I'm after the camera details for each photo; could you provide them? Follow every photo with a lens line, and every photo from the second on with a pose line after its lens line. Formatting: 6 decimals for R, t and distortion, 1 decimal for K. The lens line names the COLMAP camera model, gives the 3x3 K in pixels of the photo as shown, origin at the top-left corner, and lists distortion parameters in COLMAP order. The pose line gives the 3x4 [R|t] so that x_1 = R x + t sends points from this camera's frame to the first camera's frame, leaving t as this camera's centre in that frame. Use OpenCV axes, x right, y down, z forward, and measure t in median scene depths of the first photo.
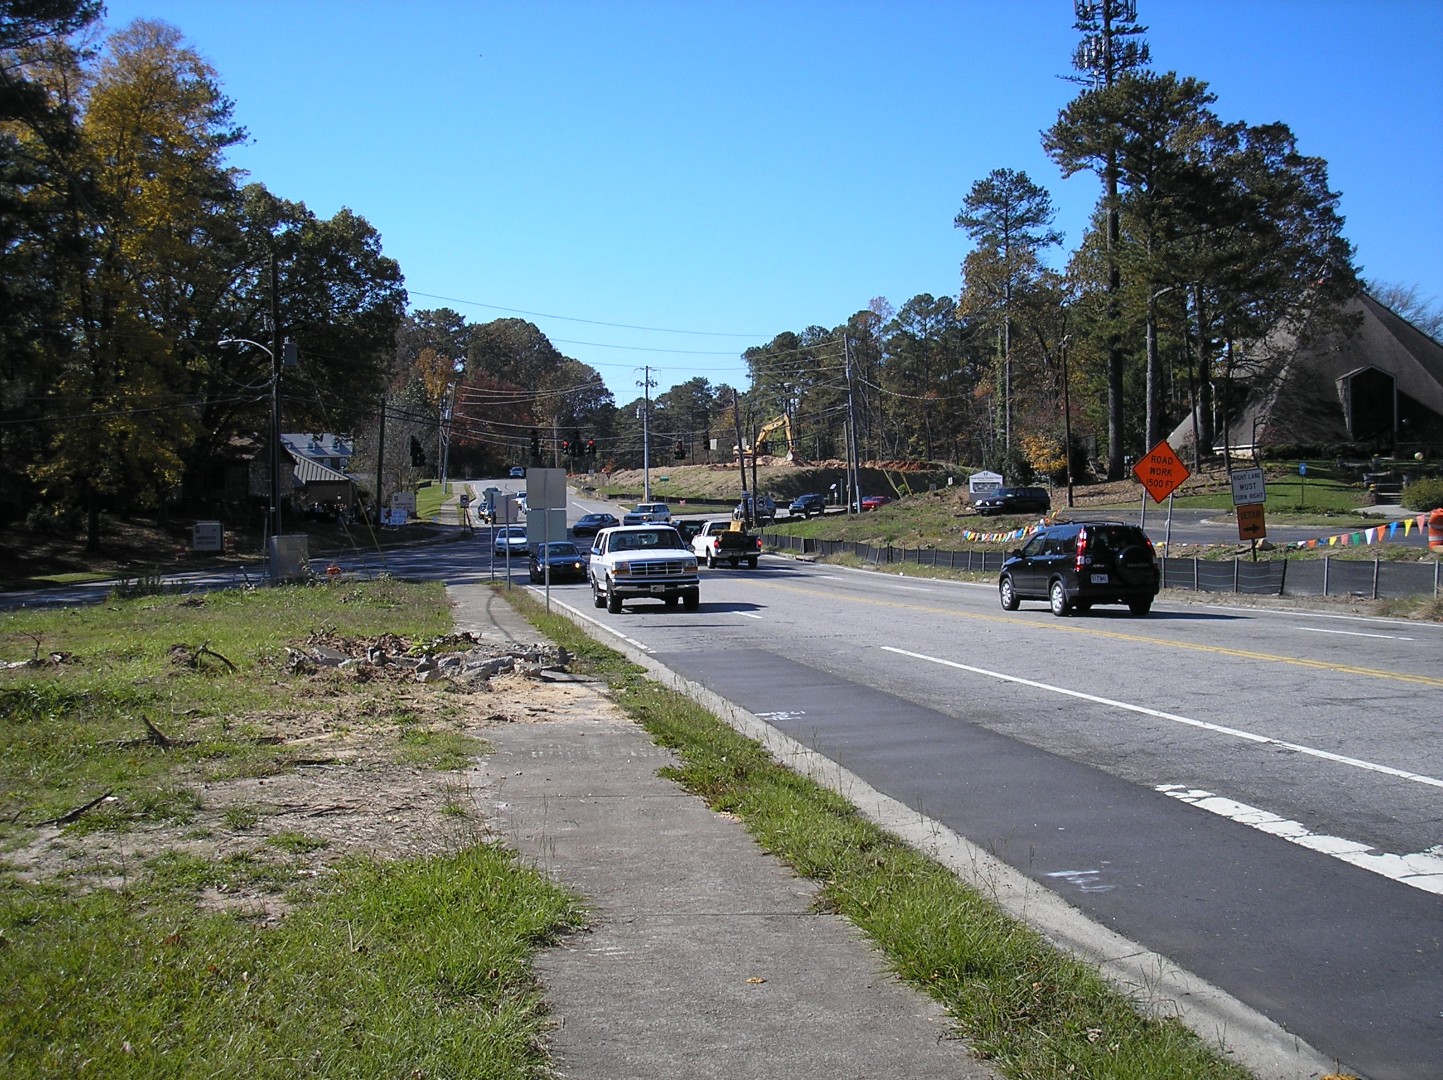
lens RADIAL K [[1604.2, 0, 714.7], [0, 1604.2, 533.5], [0, 0, 1]] dist [-0.176685, 0.070950]
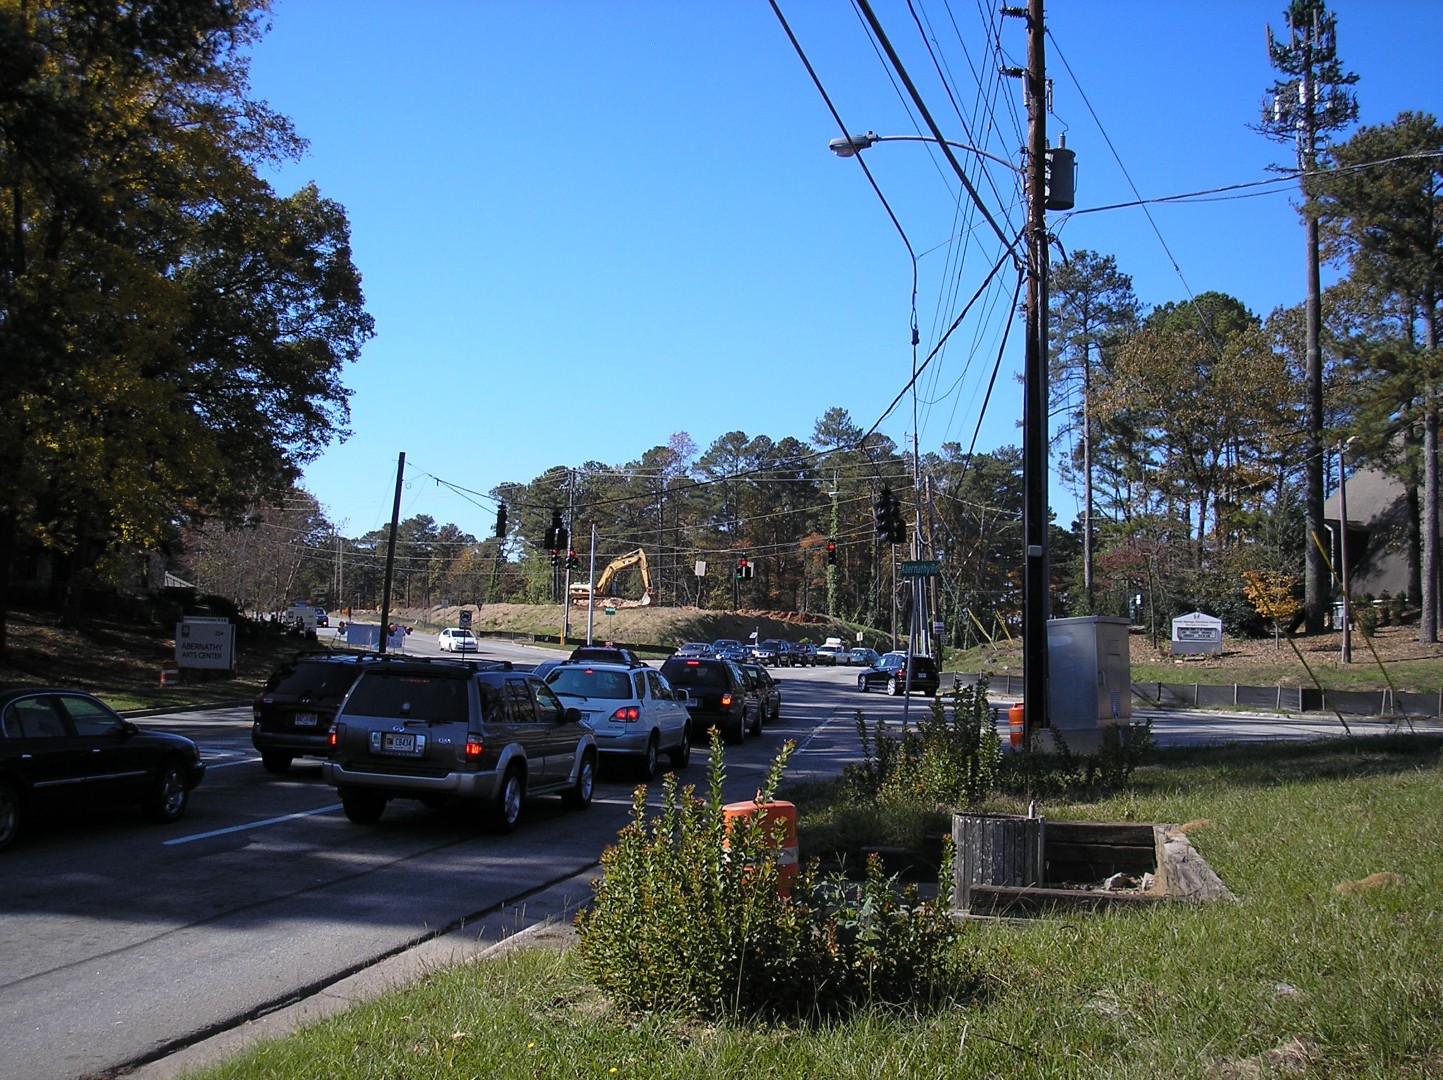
lens RADIAL K [[1604.2, 0, 714.7], [0, 1604.2, 533.5], [0, 0, 1]] dist [-0.176685, 0.070950]
pose [[0.968750, 0.064039, 0.239628, -0.119115], [-0.038944, 0.993384, -0.108036, 0.006846], [-0.244961, 0.095328, 0.964835, 0.168529]]
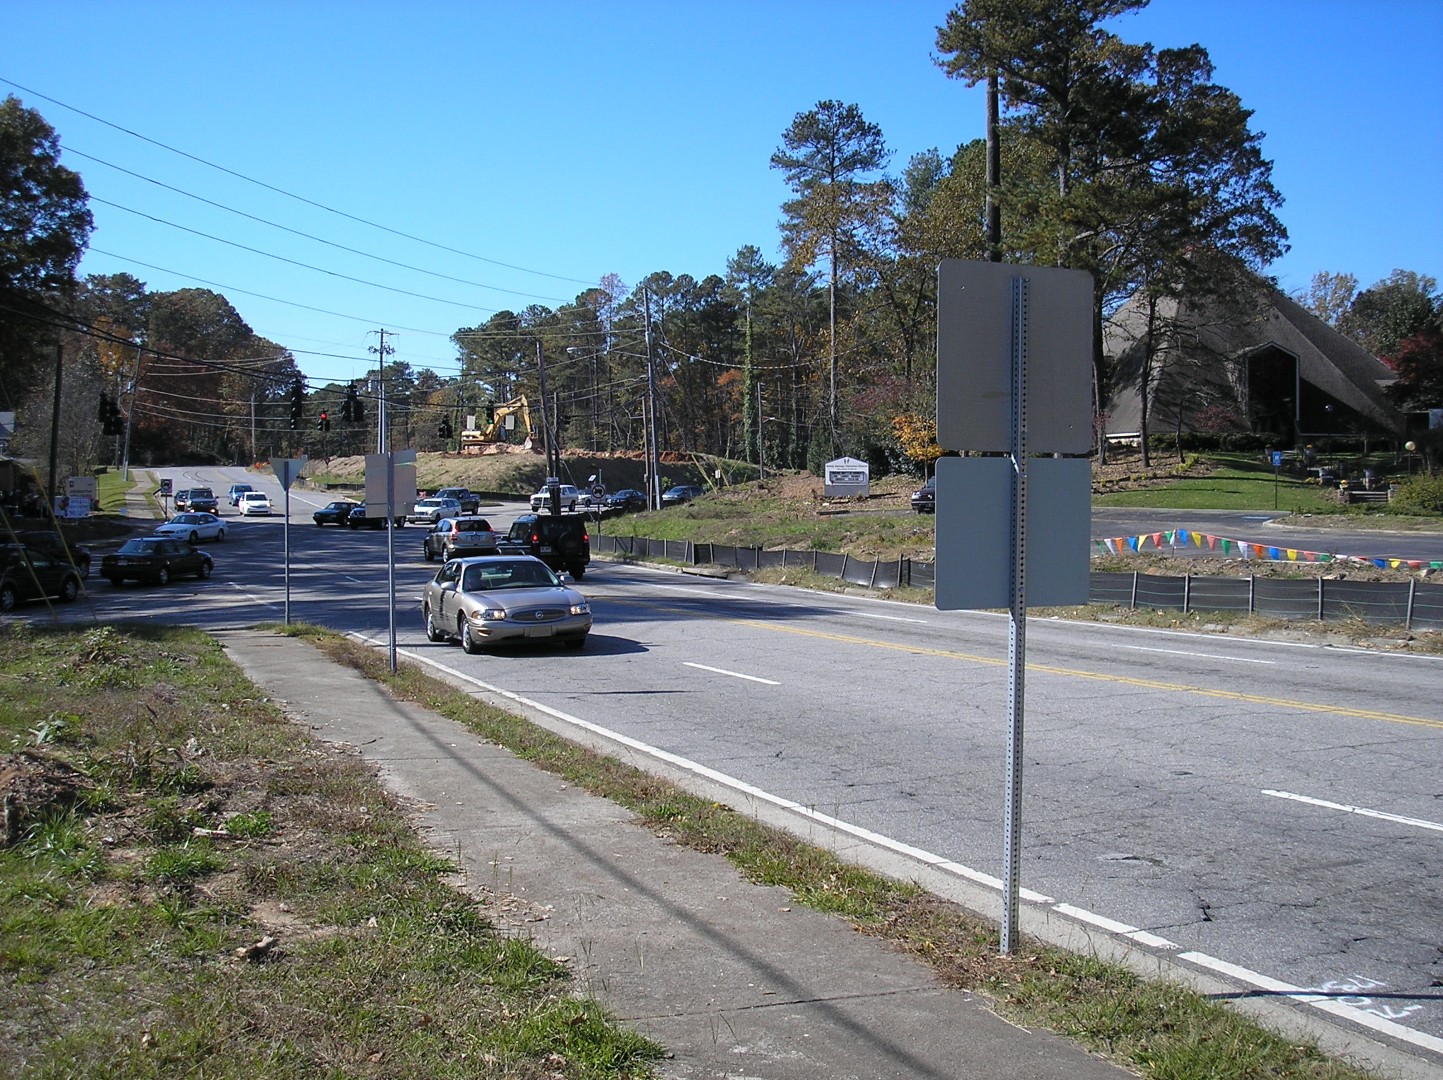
lens RADIAL K [[1604.2, 0, 714.7], [0, 1604.2, 533.5], [0, 0, 1]] dist [-0.176685, 0.070950]
pose [[0.979596, 0.007856, 0.200824, -0.027857], [-0.008166, 0.999966, 0.000712, -0.000617], [-0.200812, -0.002337, 0.979627, 0.118116]]
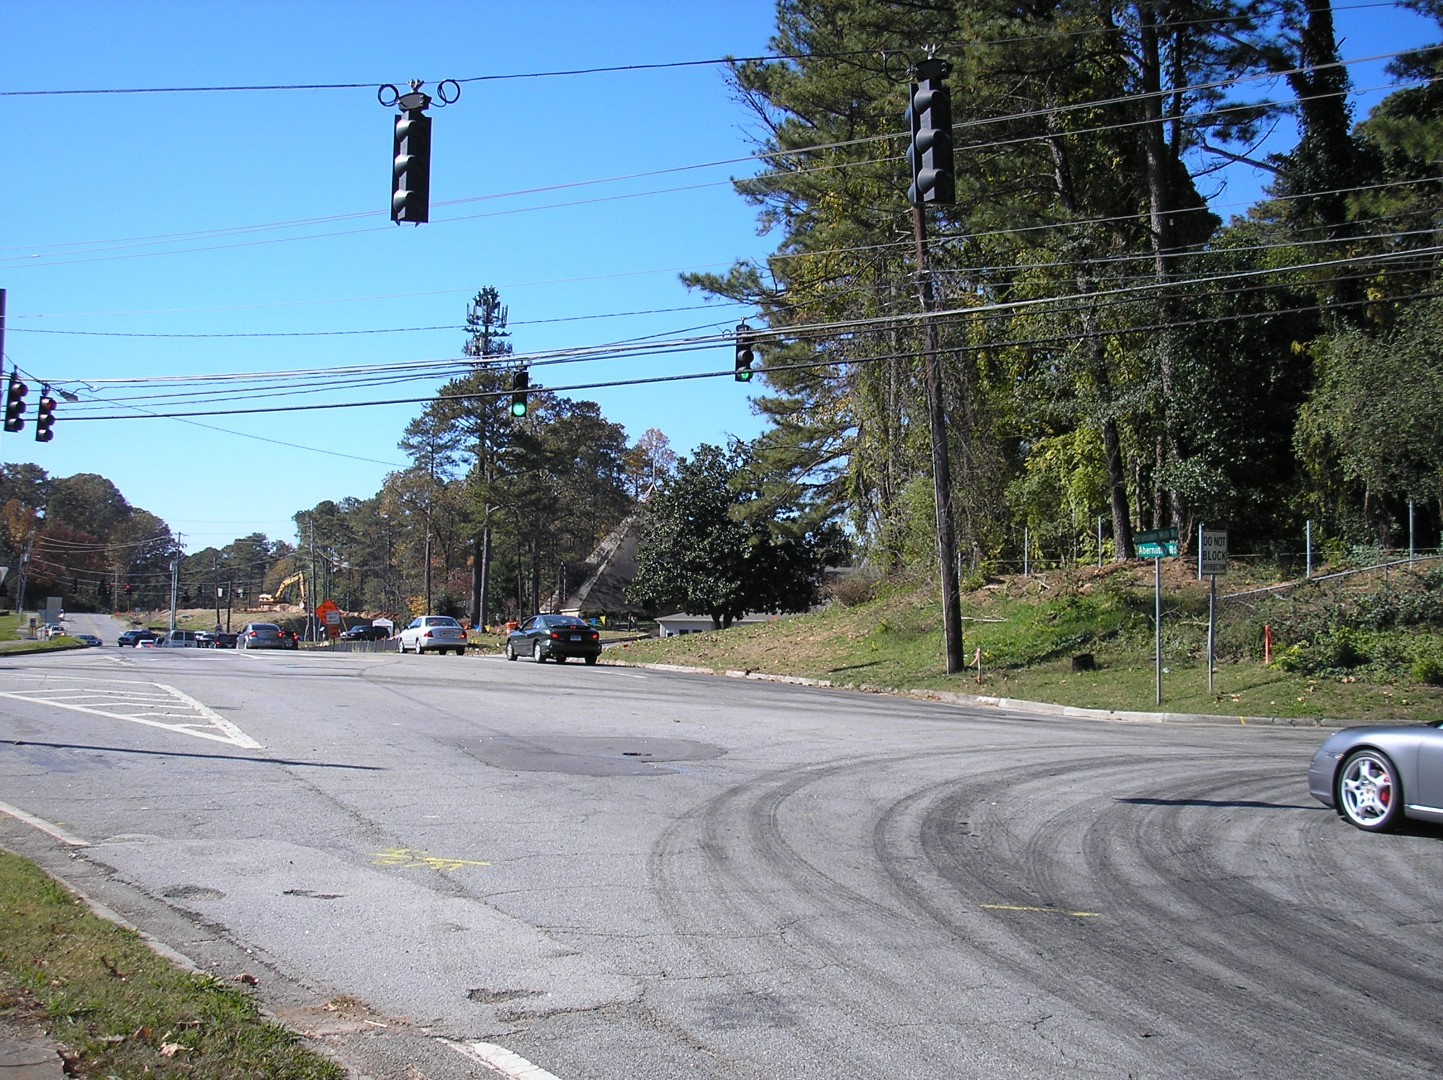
lens RADIAL K [[1604.2, 0, 714.7], [0, 1604.2, 533.5], [0, 0, 1]] dist [-0.176685, 0.070950]
pose [[0.967809, 0.054111, 0.245799, 0.050116], [-0.029667, 0.994333, -0.102086, 0.013310], [-0.249930, 0.091508, 0.963930, -0.284398]]
